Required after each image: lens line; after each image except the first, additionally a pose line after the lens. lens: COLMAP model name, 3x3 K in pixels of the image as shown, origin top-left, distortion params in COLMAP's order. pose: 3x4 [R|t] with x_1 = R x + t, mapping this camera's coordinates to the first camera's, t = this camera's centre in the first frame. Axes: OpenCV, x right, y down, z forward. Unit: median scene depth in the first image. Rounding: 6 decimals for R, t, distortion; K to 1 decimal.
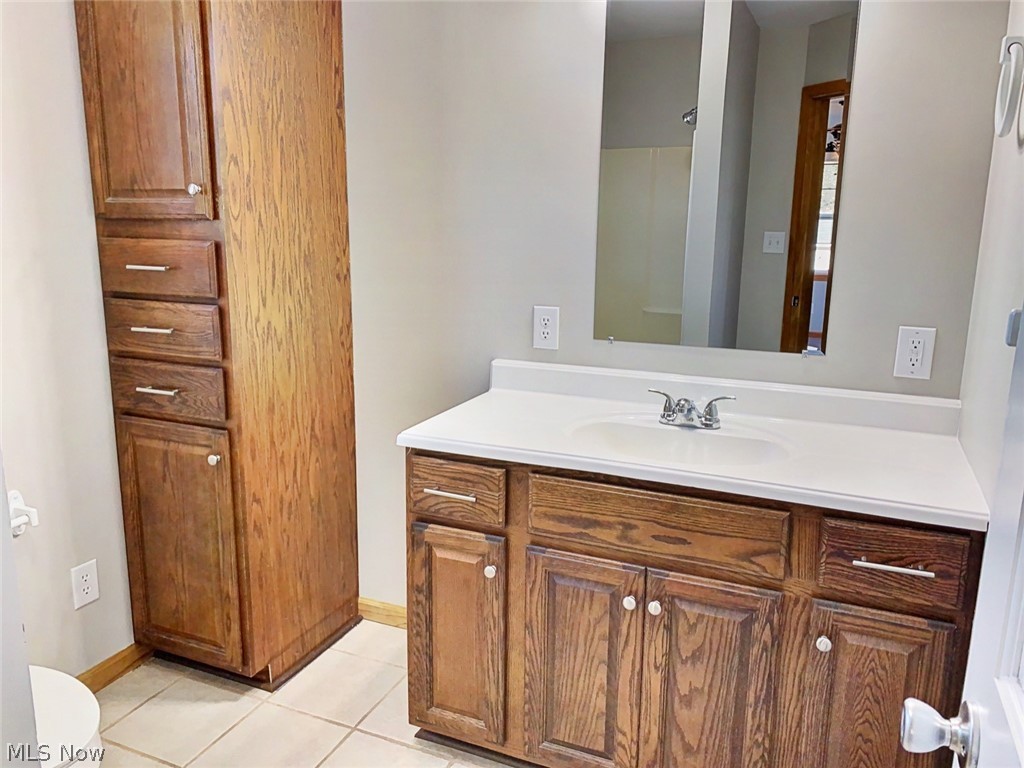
lens RADIAL K [[799.3, 0, 510.7], [0, 799.3, 382.4], [0, 0, 1]] dist [0.012747, 0.003149]
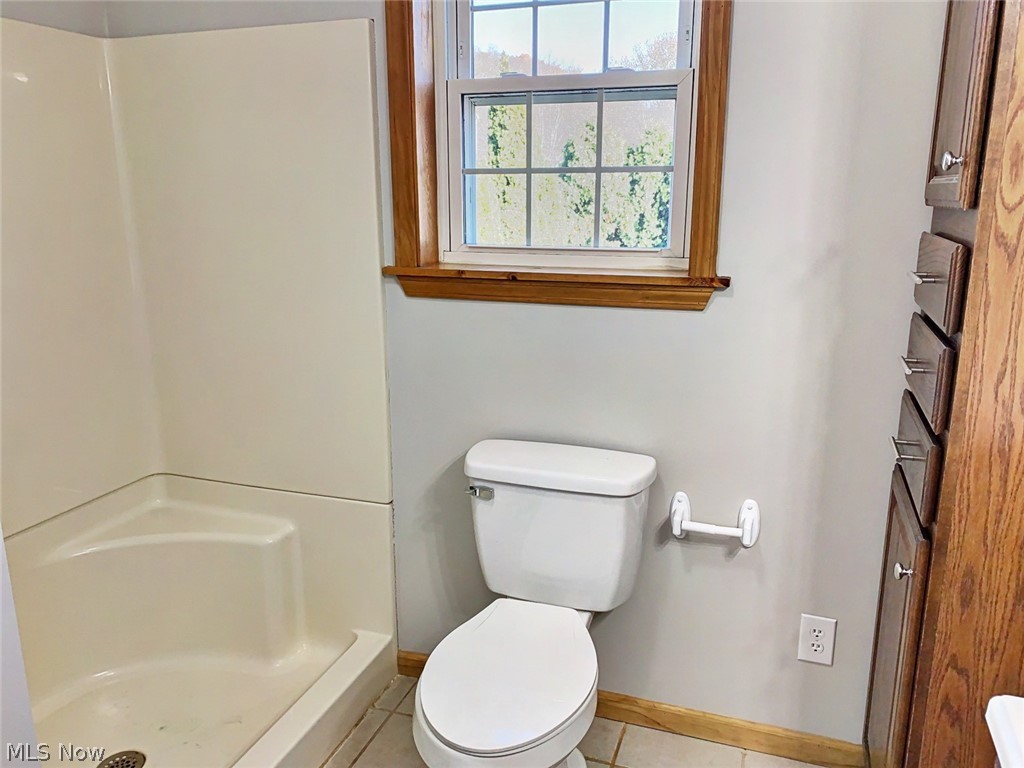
lens RADIAL K [[799.3, 0, 512.8], [0, 799.3, 381.7], [0, 0, 1]] dist [0.012747, 0.003149]
pose [[0.070356, 0.228147, -0.971081, 0.213894], [-0.212919, 0.954494, 0.208824, -0.122422], [0.974534, 0.192069, 0.115732, 0.572506]]
